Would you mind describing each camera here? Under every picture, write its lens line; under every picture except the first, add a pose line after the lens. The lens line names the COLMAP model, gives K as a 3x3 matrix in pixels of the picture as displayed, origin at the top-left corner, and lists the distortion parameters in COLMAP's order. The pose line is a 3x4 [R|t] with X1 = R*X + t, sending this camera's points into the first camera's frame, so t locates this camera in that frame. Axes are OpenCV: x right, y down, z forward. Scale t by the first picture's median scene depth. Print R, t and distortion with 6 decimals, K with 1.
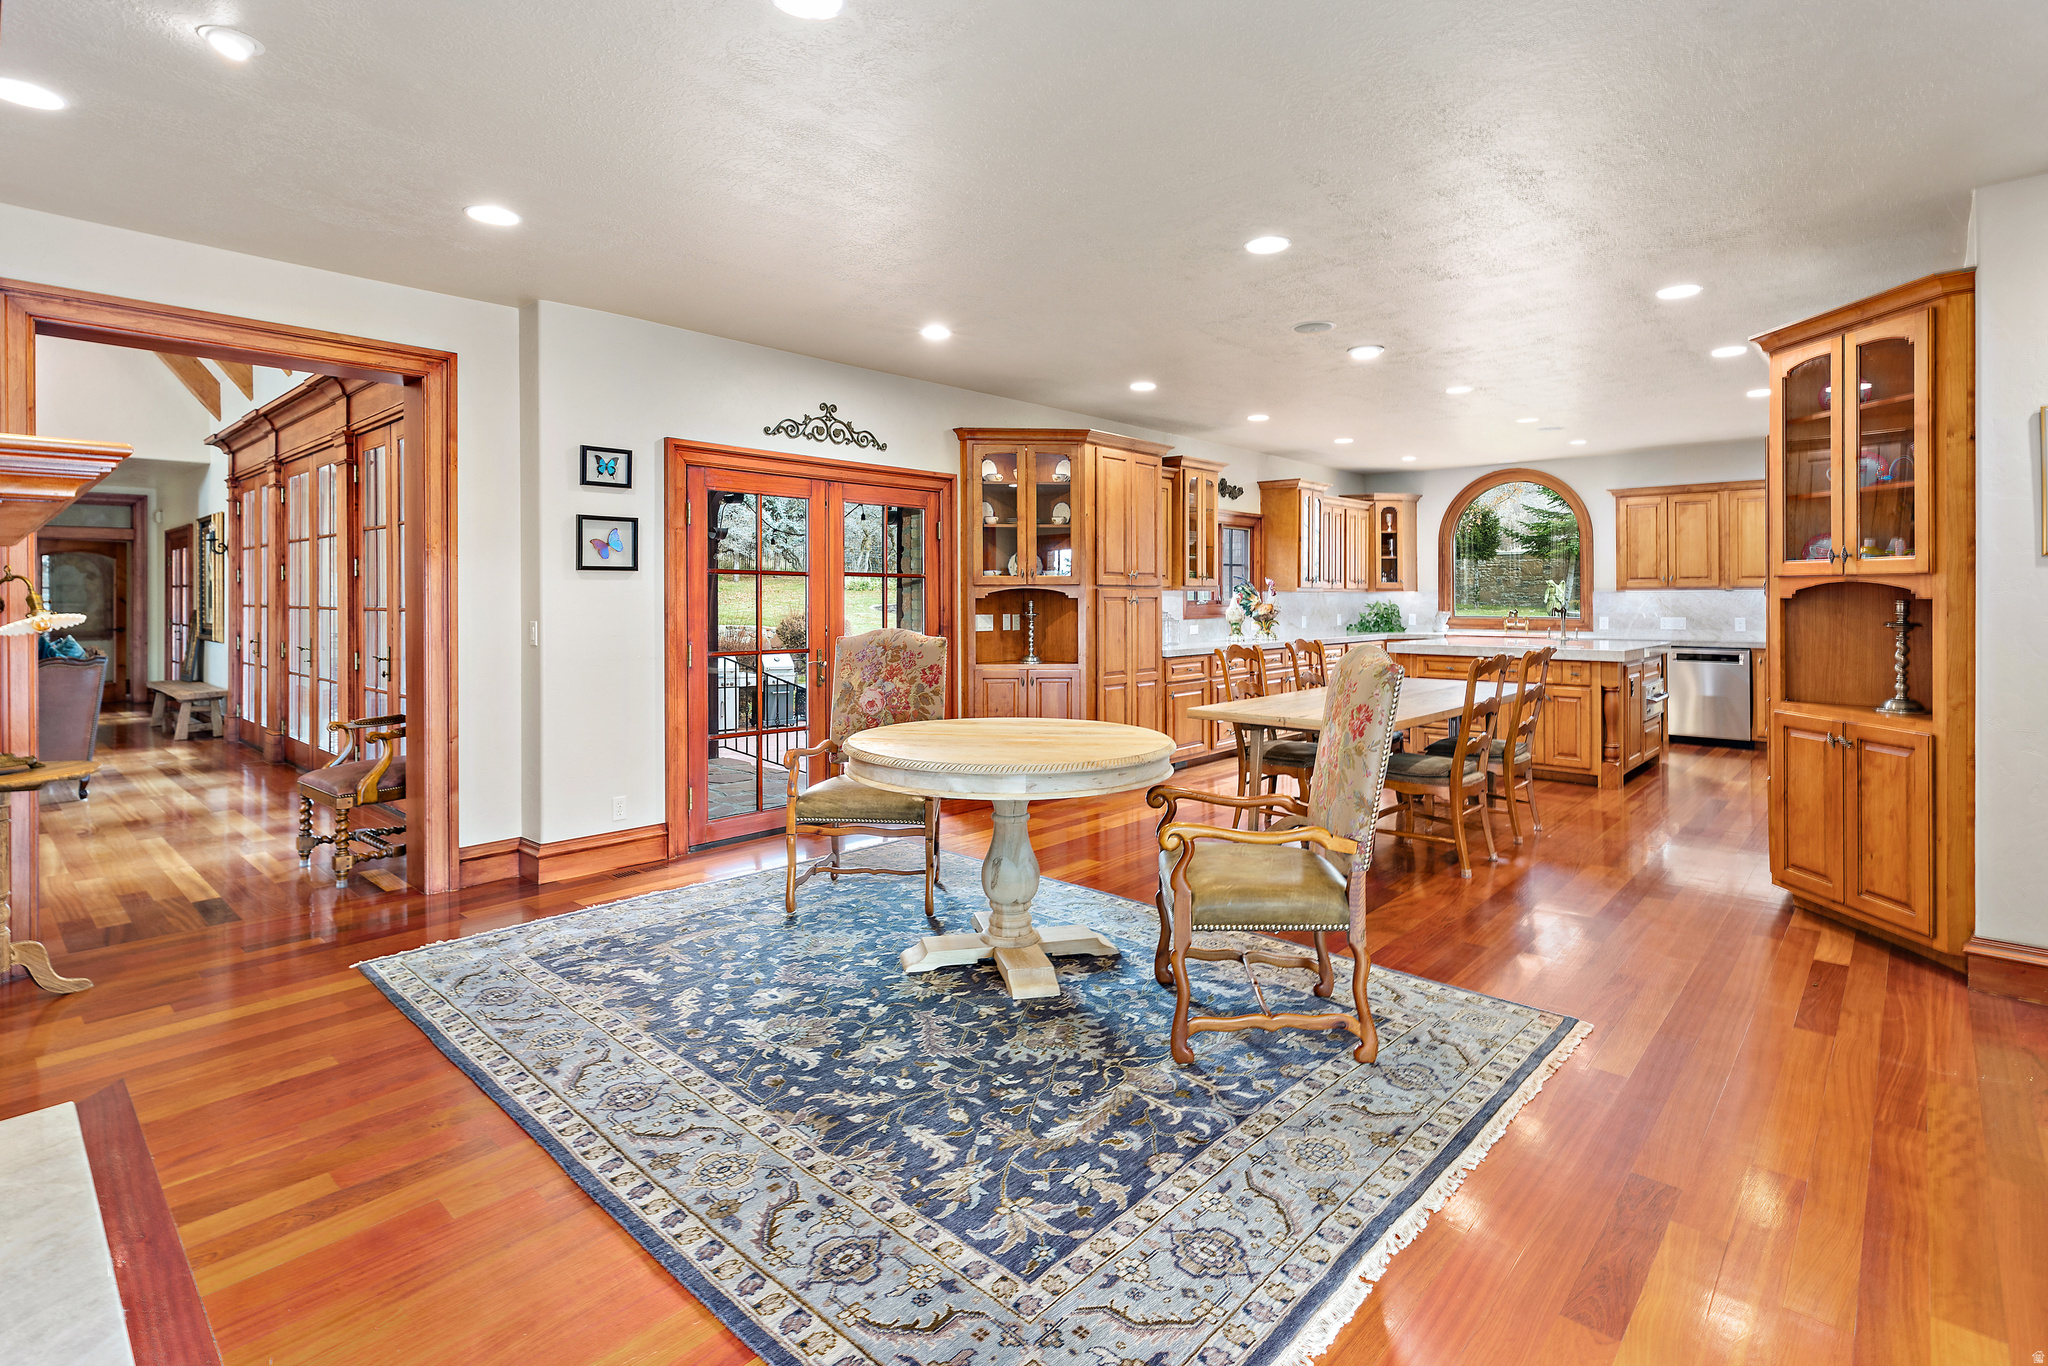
lens RADIAL K [[965.3, 0, 1042.7], [0, 965.3, 594.0], [0, 0, 1]] dist [0.009740, -0.001299]
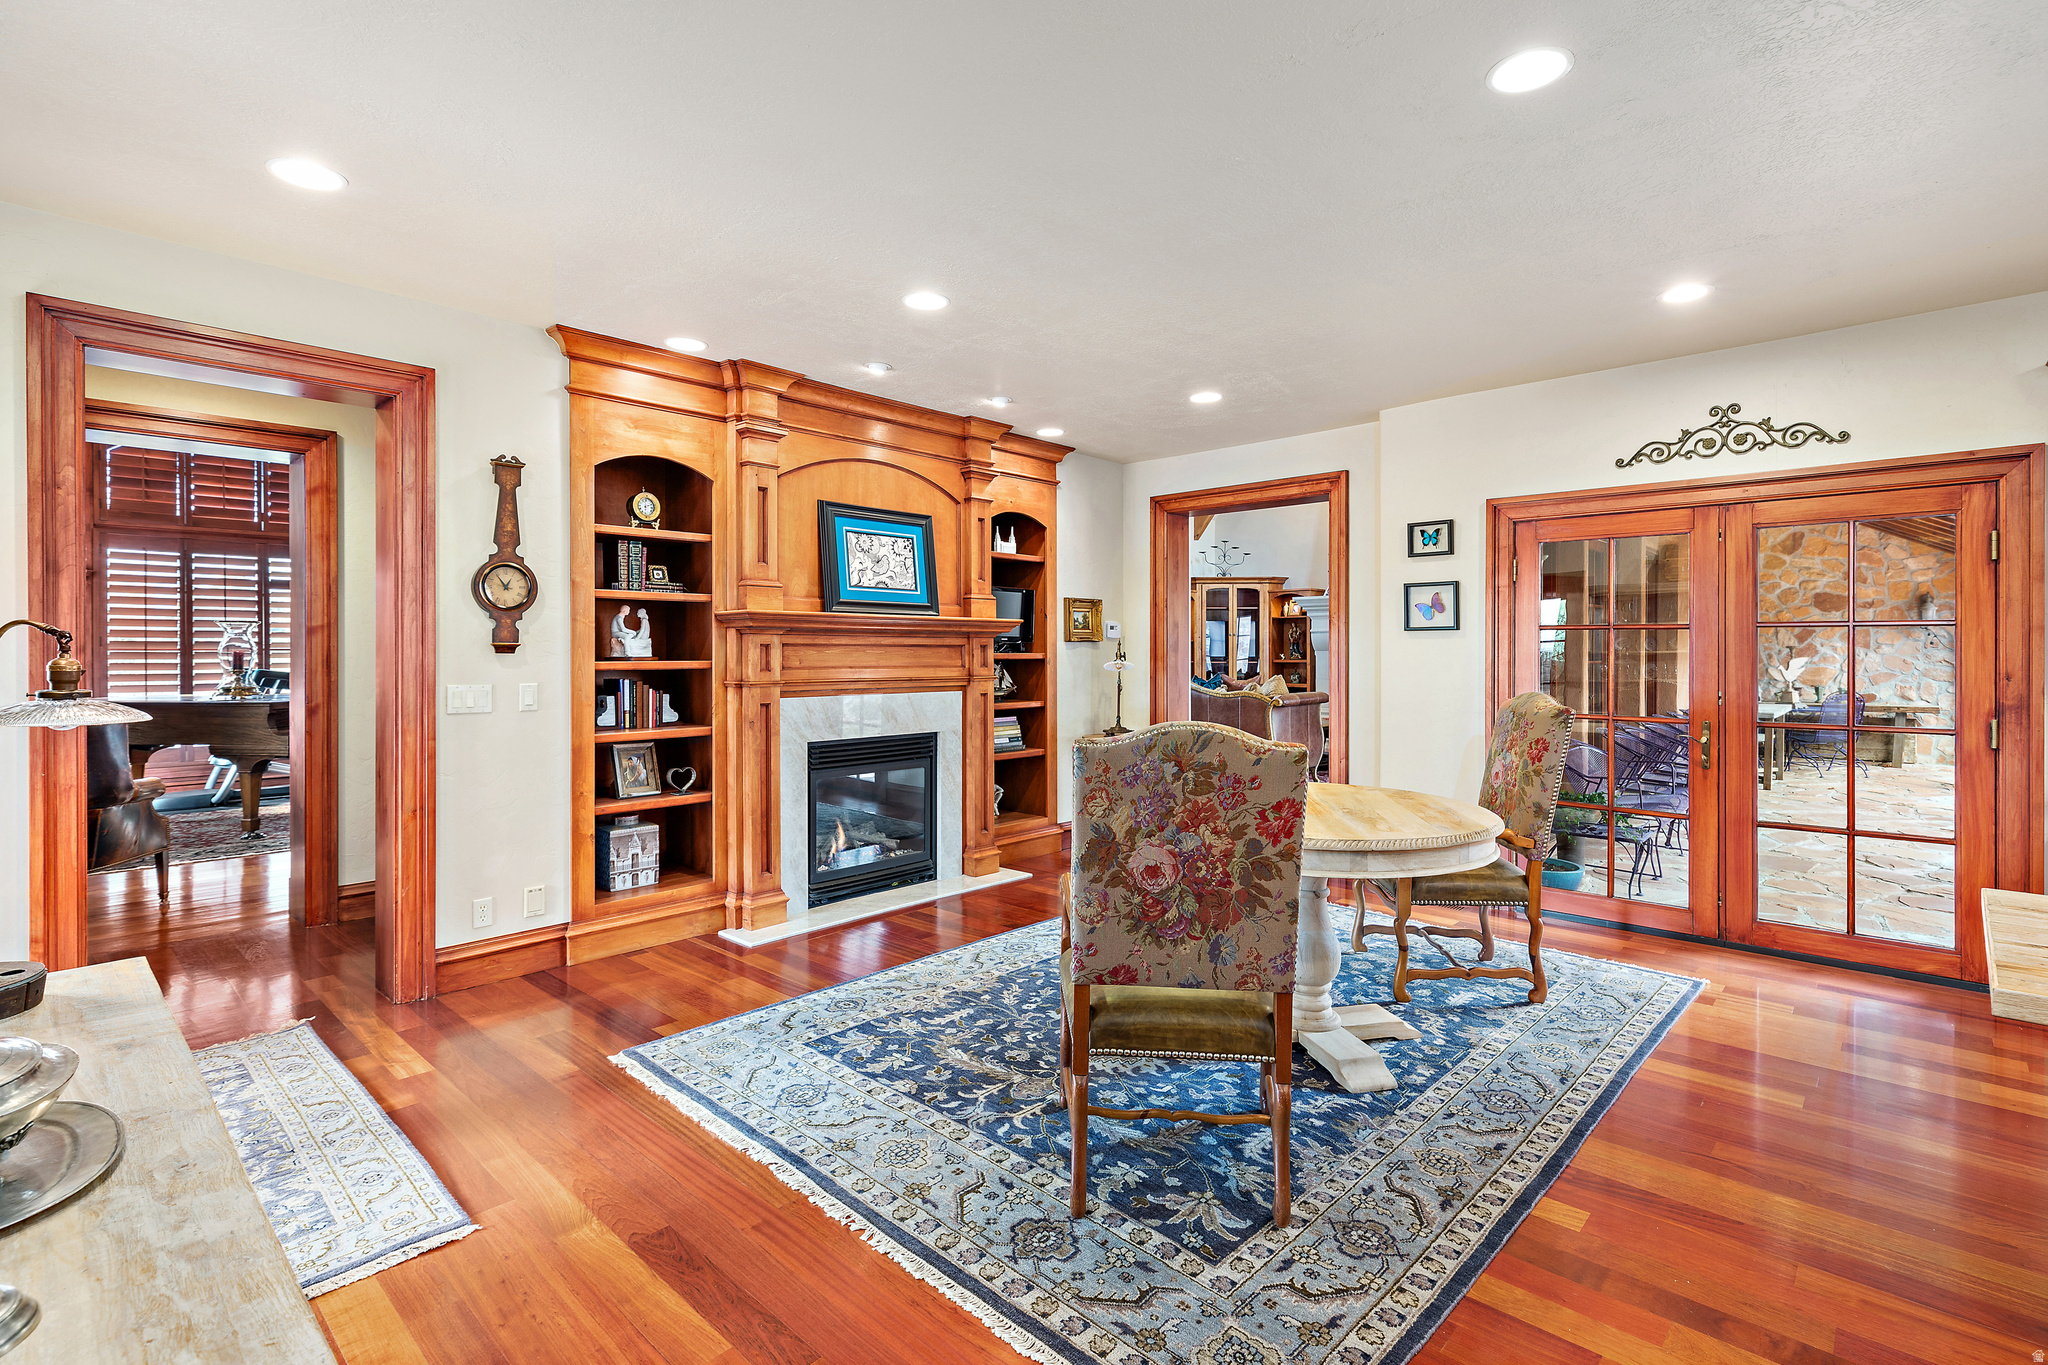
lens RADIAL K [[965.3, 0, 1054.6], [0, 965.3, 645.2], [0, 0, 1]] dist [0.009740, -0.001299]
pose [[-0.003467, -0.007416, -0.999966, 0.488108], [-0.000700, 0.999972, -0.007413, 0.001321], [0.999994, 0.000674, -0.003472, 0.411197]]
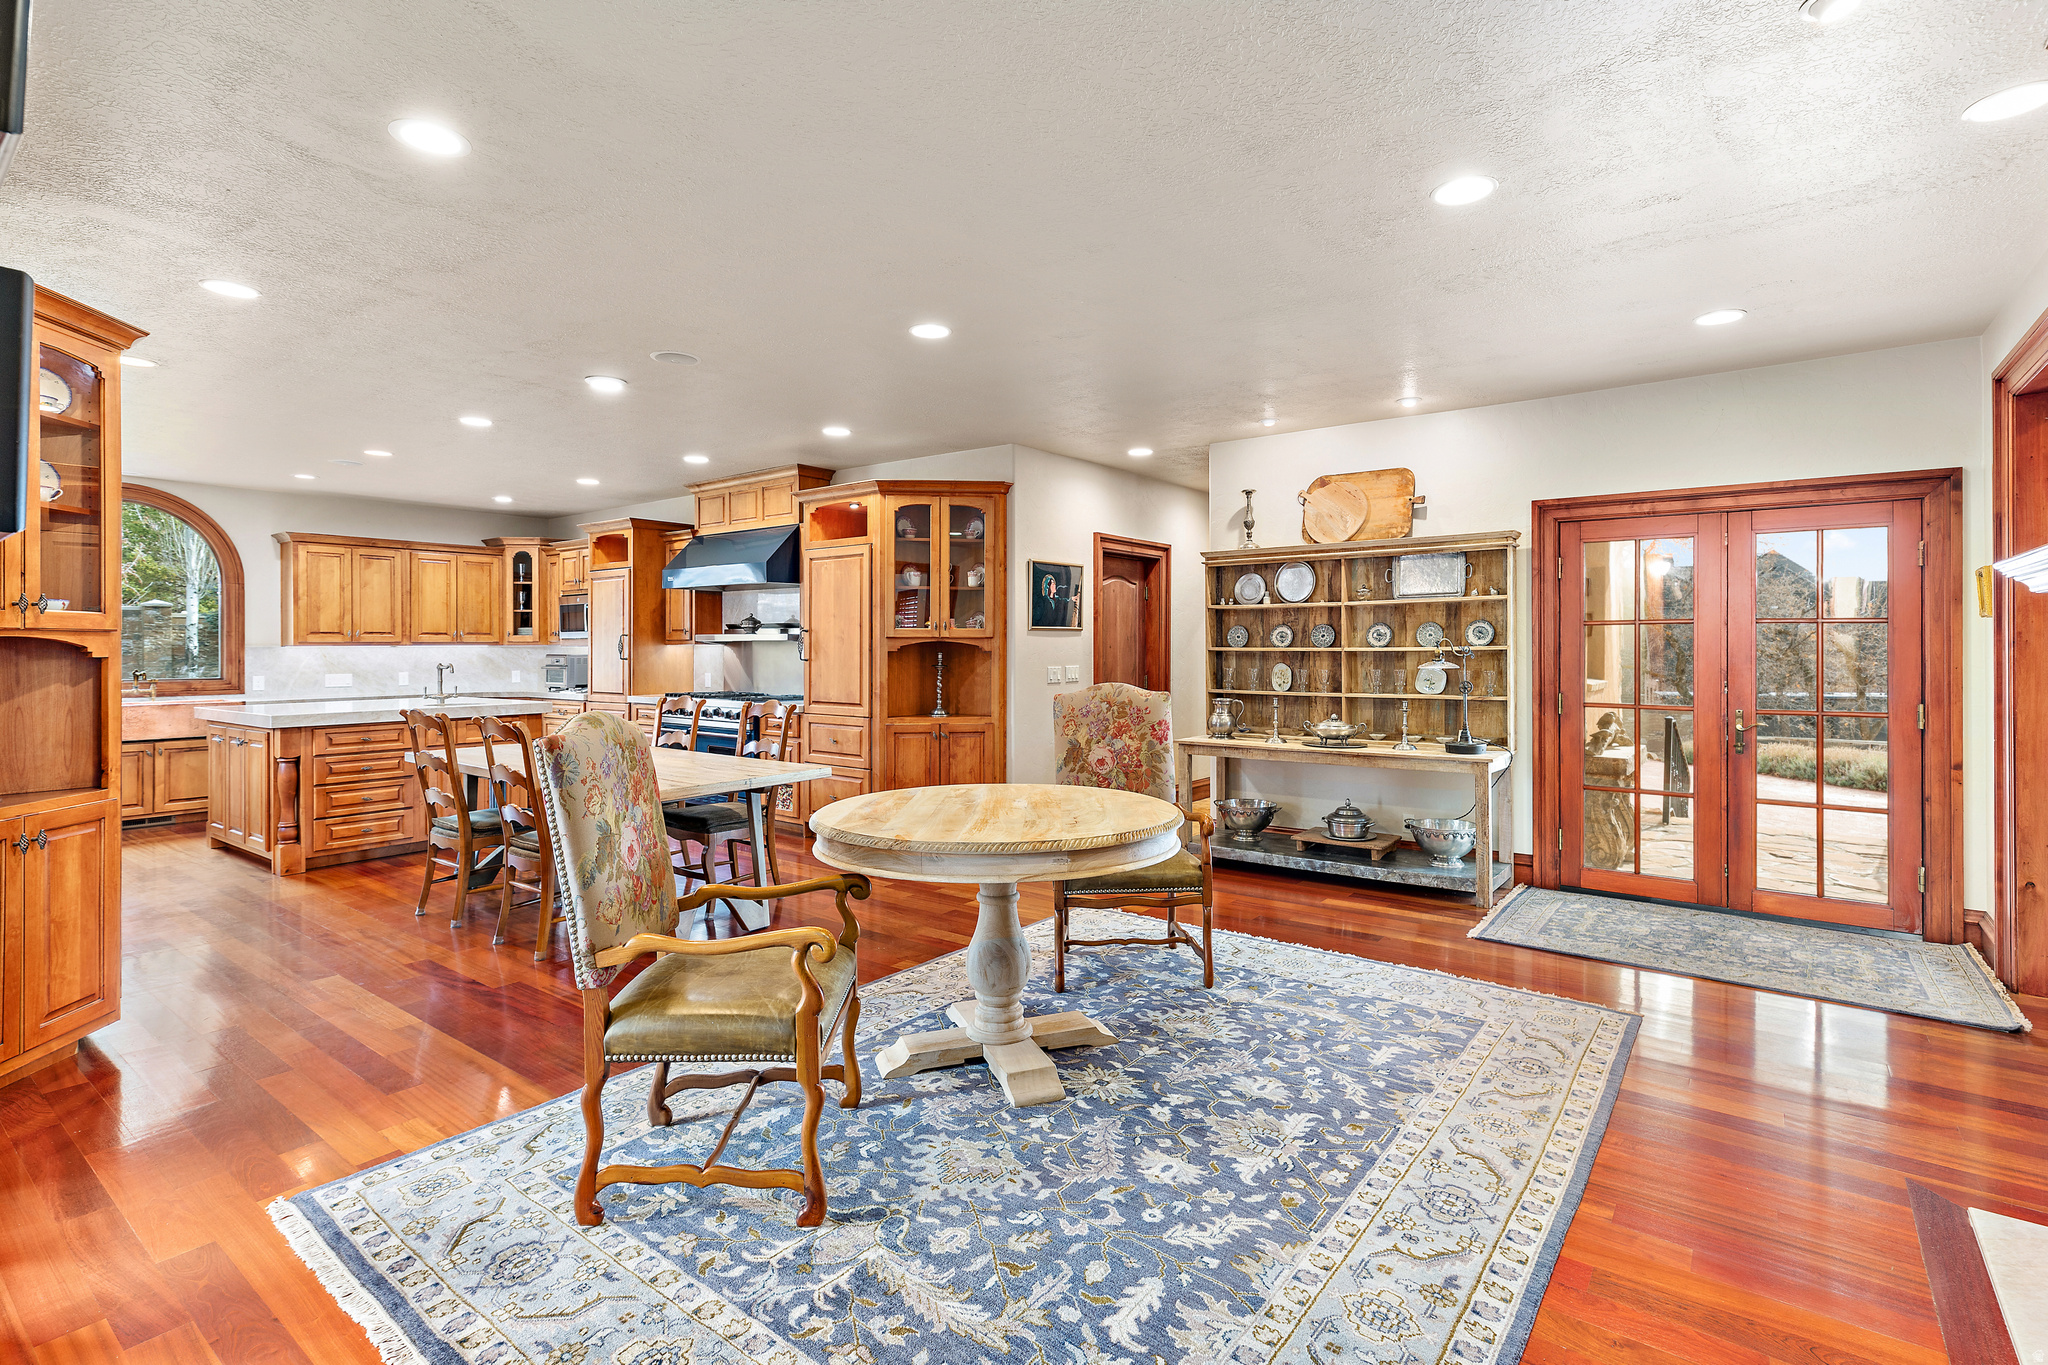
lens RADIAL K [[965.3, 0, 1030.4], [0, 965.3, 651.5], [0, 0, 1]] dist [0.009740, -0.001299]
pose [[-0.073789, -0.002901, 0.997270, -0.499838], [0.002767, 0.999991, 0.003114, 0.000976], [-0.997270, 0.002989, -0.073781, 0.560851]]
